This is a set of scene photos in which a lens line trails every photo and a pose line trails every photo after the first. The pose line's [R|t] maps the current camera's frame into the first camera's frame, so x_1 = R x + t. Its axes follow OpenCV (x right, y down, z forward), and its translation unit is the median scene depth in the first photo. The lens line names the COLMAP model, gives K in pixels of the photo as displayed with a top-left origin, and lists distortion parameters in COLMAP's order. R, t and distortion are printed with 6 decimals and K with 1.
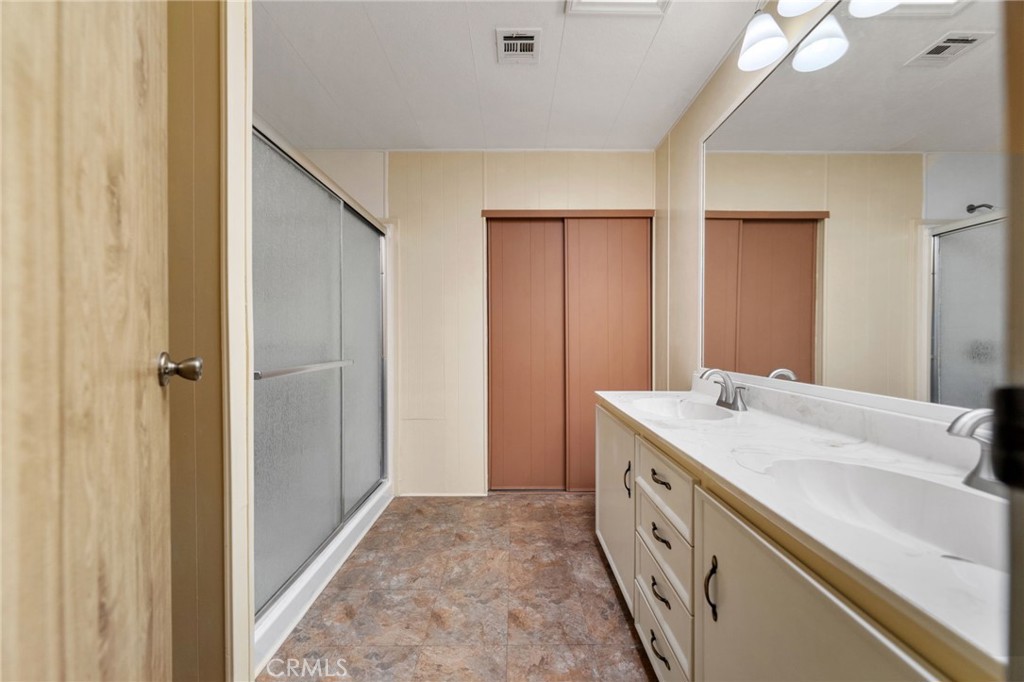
lens RADIAL K [[374.6, 0, 516.7], [0, 374.6, 339.1], [0, 0, 1]] dist [0.001385, 0.000022]
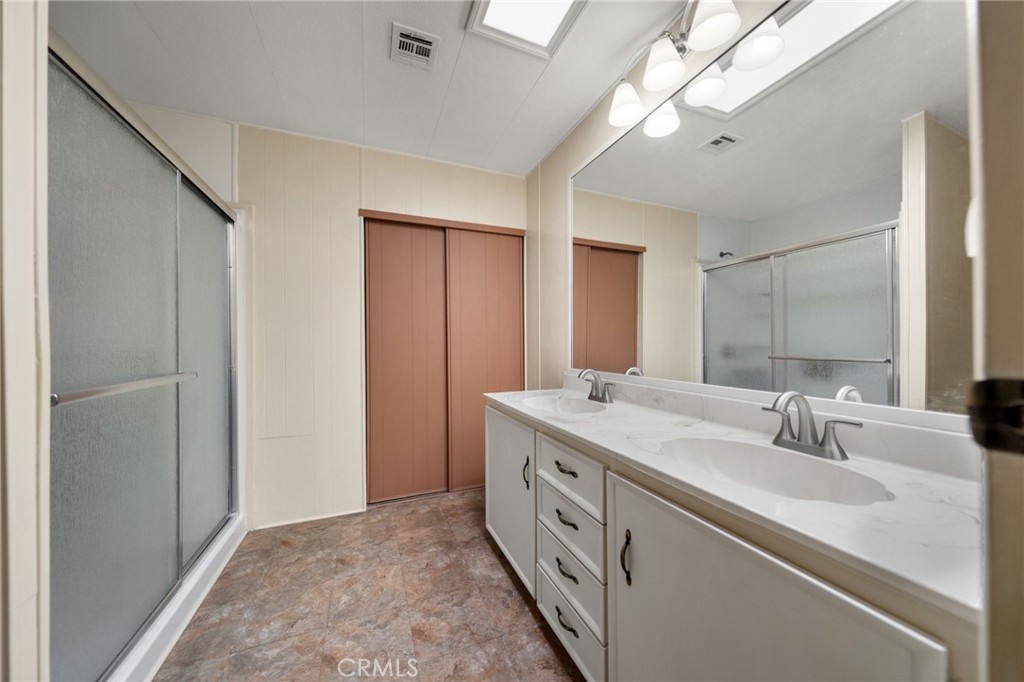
lens RADIAL K [[350.6, 0, 514.6], [0, 350.6, 341.6], [0, 0, 1]] dist [-0.000307, 0.000032]
pose [[0.926275, -0.001954, 0.376842, -0.096680], [0.004784, 0.999967, -0.006574, -0.001639], [-0.376817, 0.007892, 0.926254, 0.052180]]
